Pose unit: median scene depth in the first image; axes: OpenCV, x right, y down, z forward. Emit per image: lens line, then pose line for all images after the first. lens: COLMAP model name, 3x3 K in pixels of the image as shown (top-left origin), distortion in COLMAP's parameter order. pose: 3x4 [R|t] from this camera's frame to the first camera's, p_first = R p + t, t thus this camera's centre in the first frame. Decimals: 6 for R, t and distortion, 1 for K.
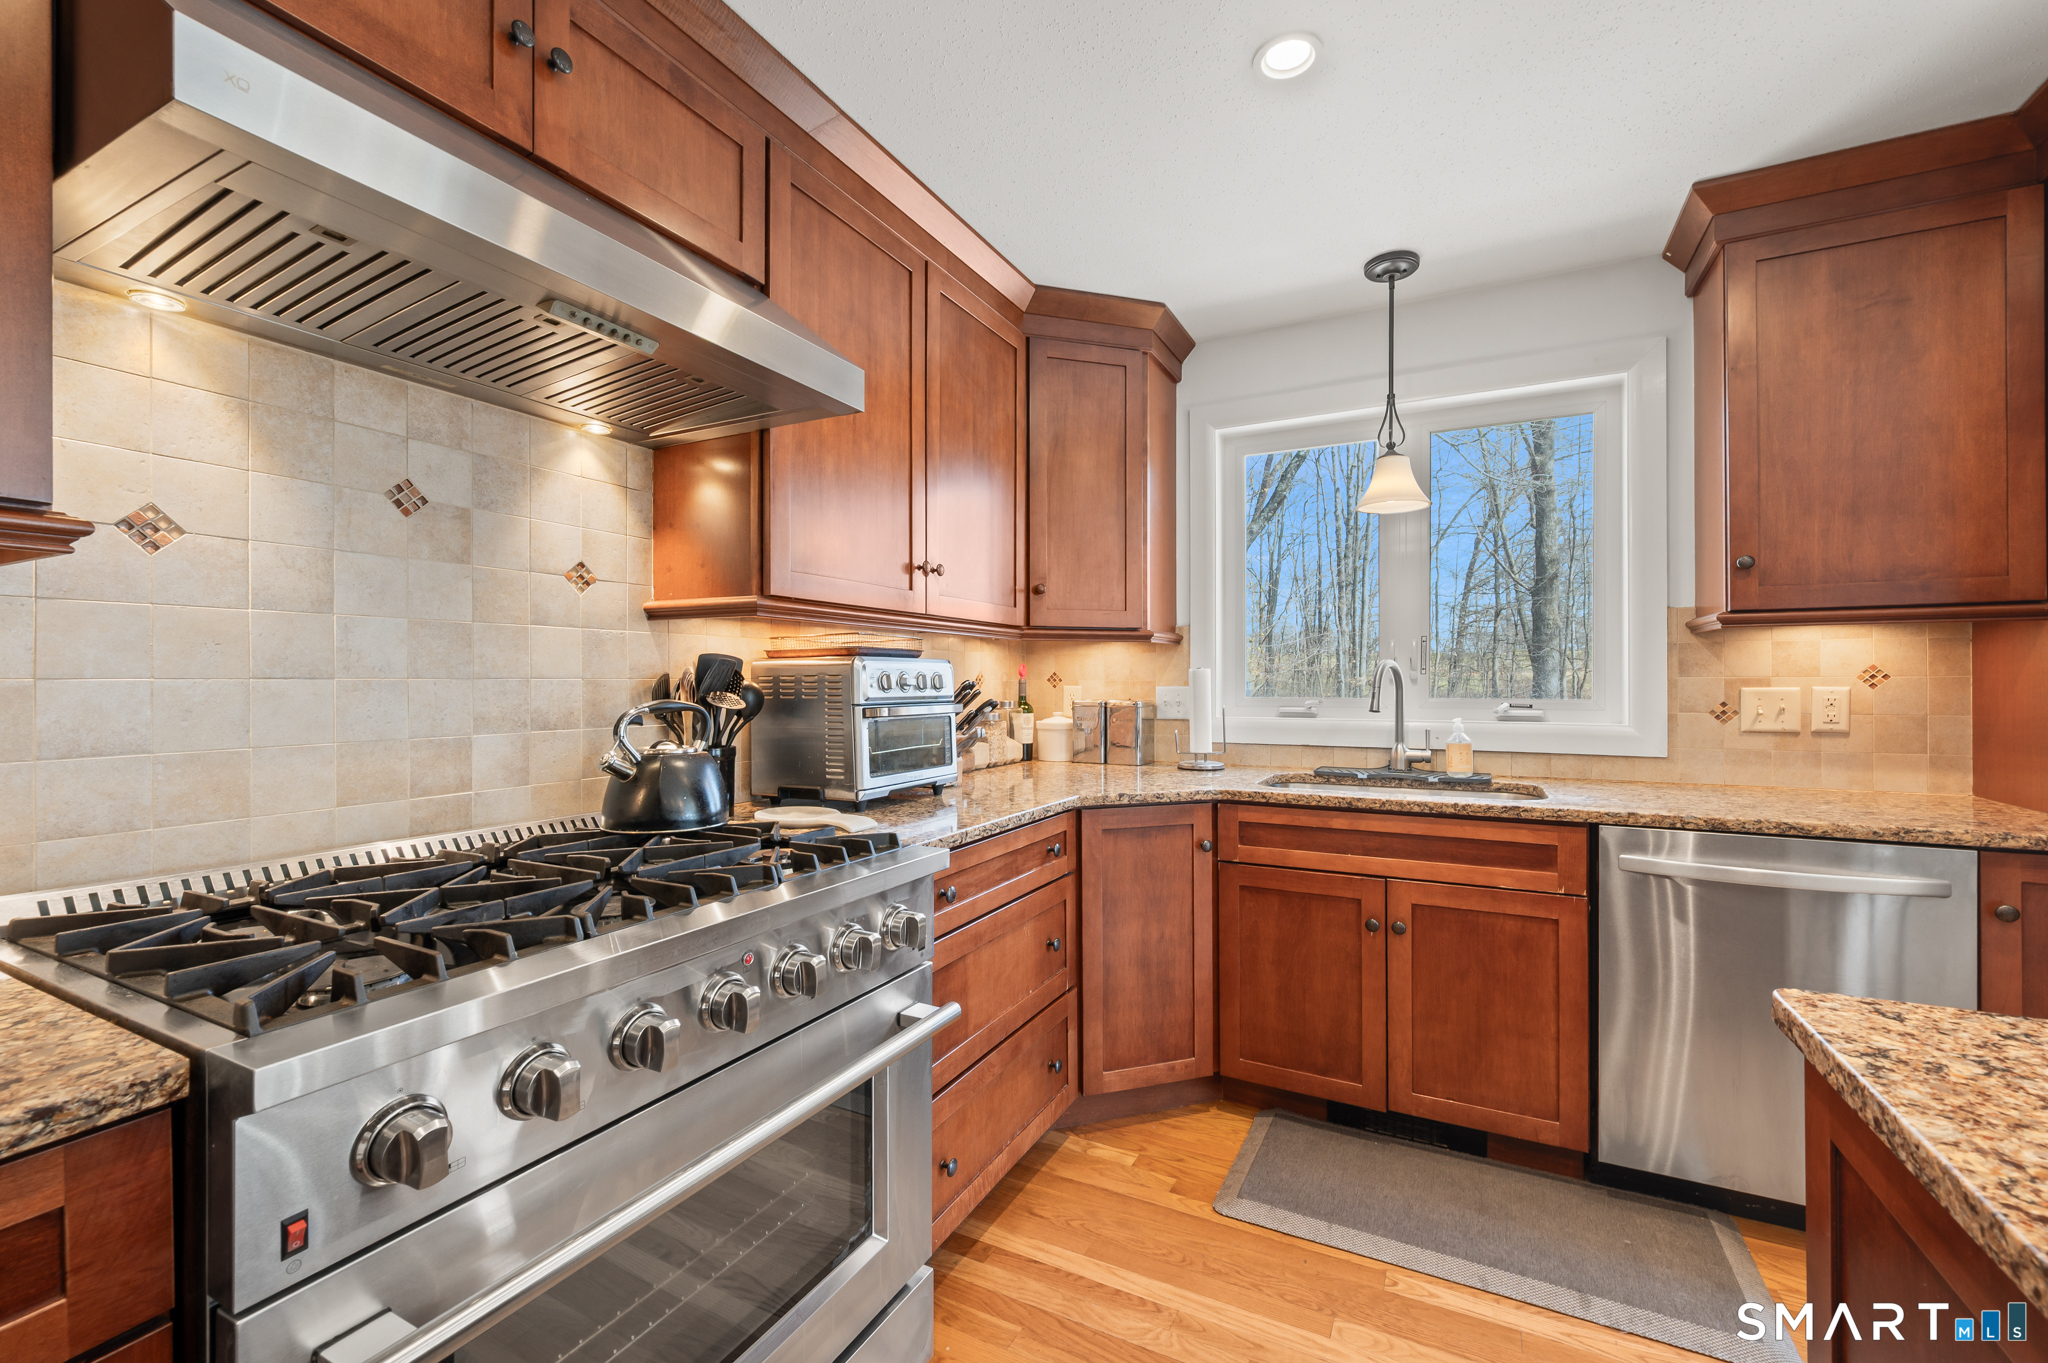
lens RADIAL K [[817.2, 0, 1003.0], [0, 817.2, 677.4], [0, 0, 1]] dist [0.001364, -0.000174]
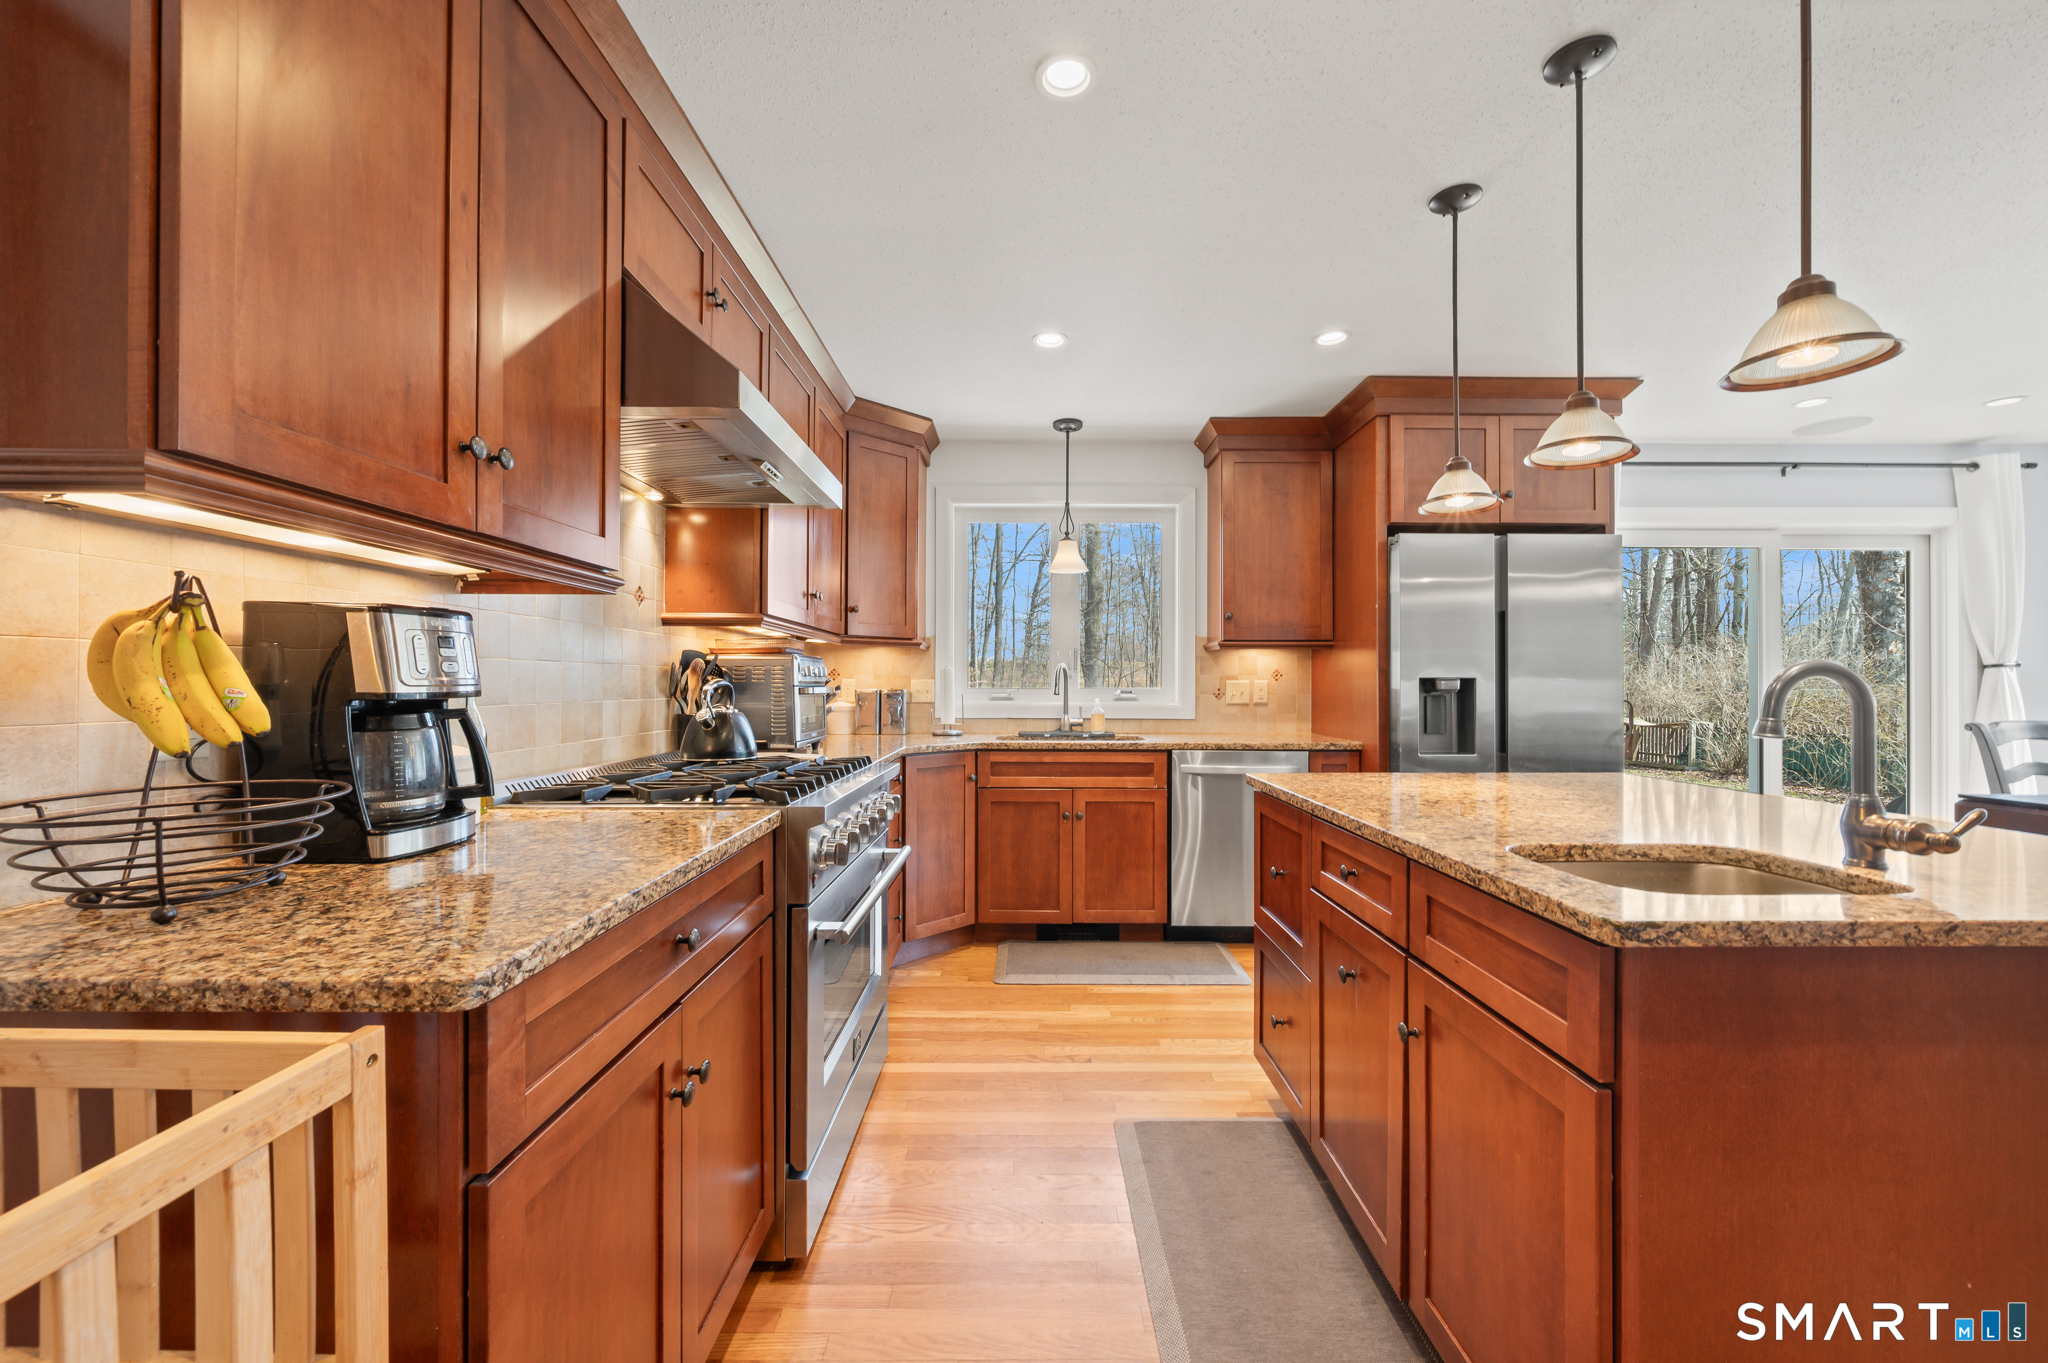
lens RADIAL K [[817.2, 0, 1021.2], [0, 817.2, 679.2], [0, 0, 1]] dist [0.001364, -0.000174]
pose [[0.874441, 0.006732, 0.485084, -0.450878], [-0.005582, 0.999977, -0.003815, 0.020577], [-0.485099, 0.000629, 0.874459, -0.443751]]
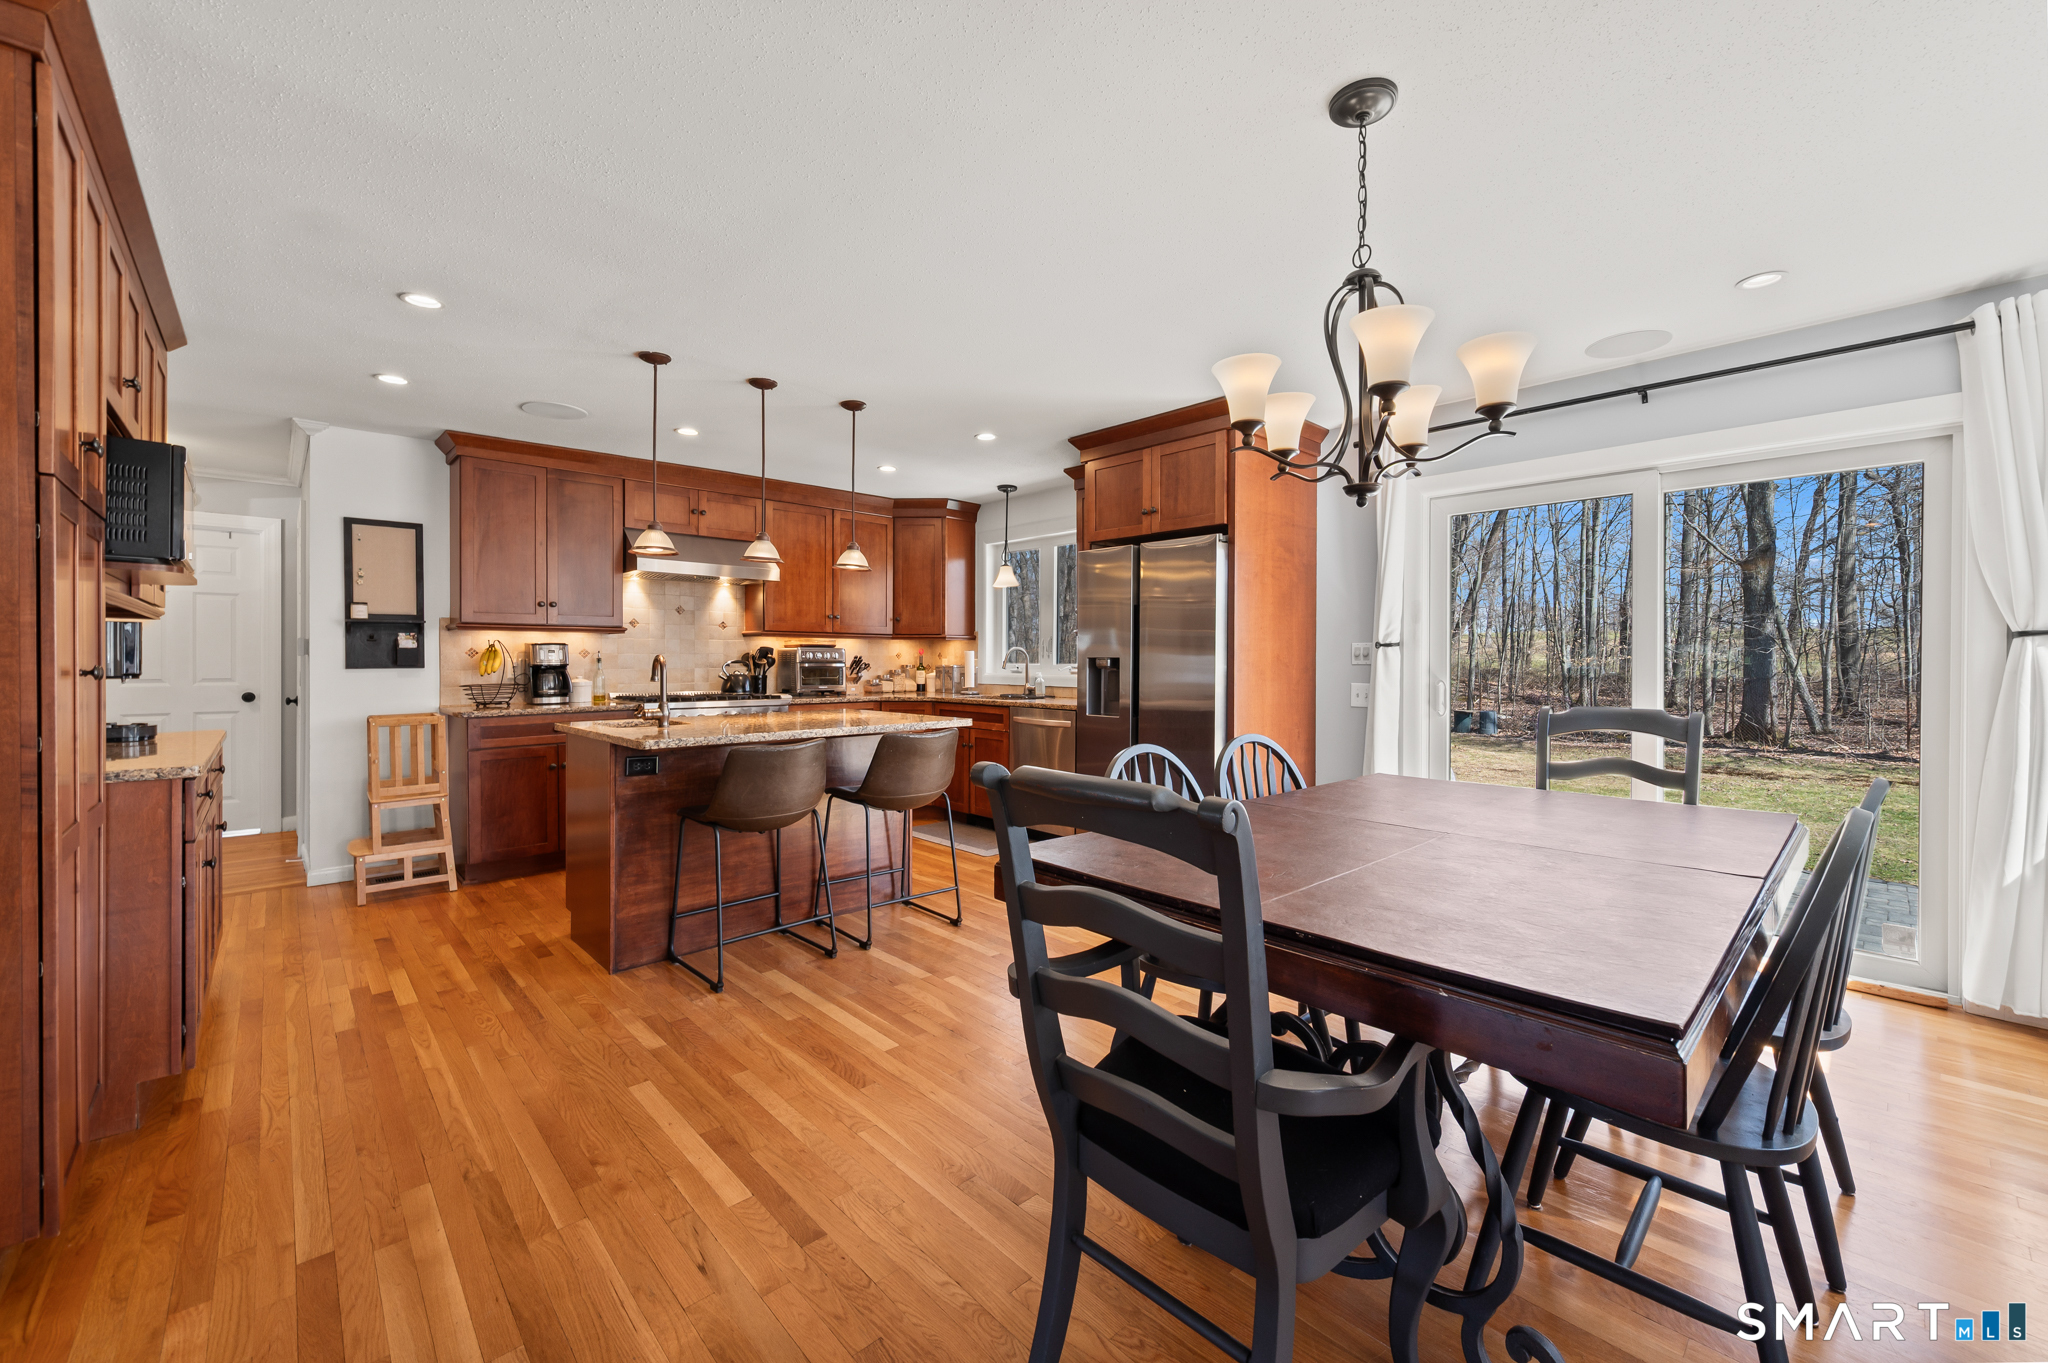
lens RADIAL K [[817.2, 0, 1005.8], [0, 817.2, 661.5], [0, 0, 1]] dist [0.001364, -0.000174]
pose [[0.943800, 0.004962, -0.330481, 1.322305], [-0.003850, 0.999985, 0.004019, 0.010448], [0.330496, -0.002521, 0.943804, -1.421022]]
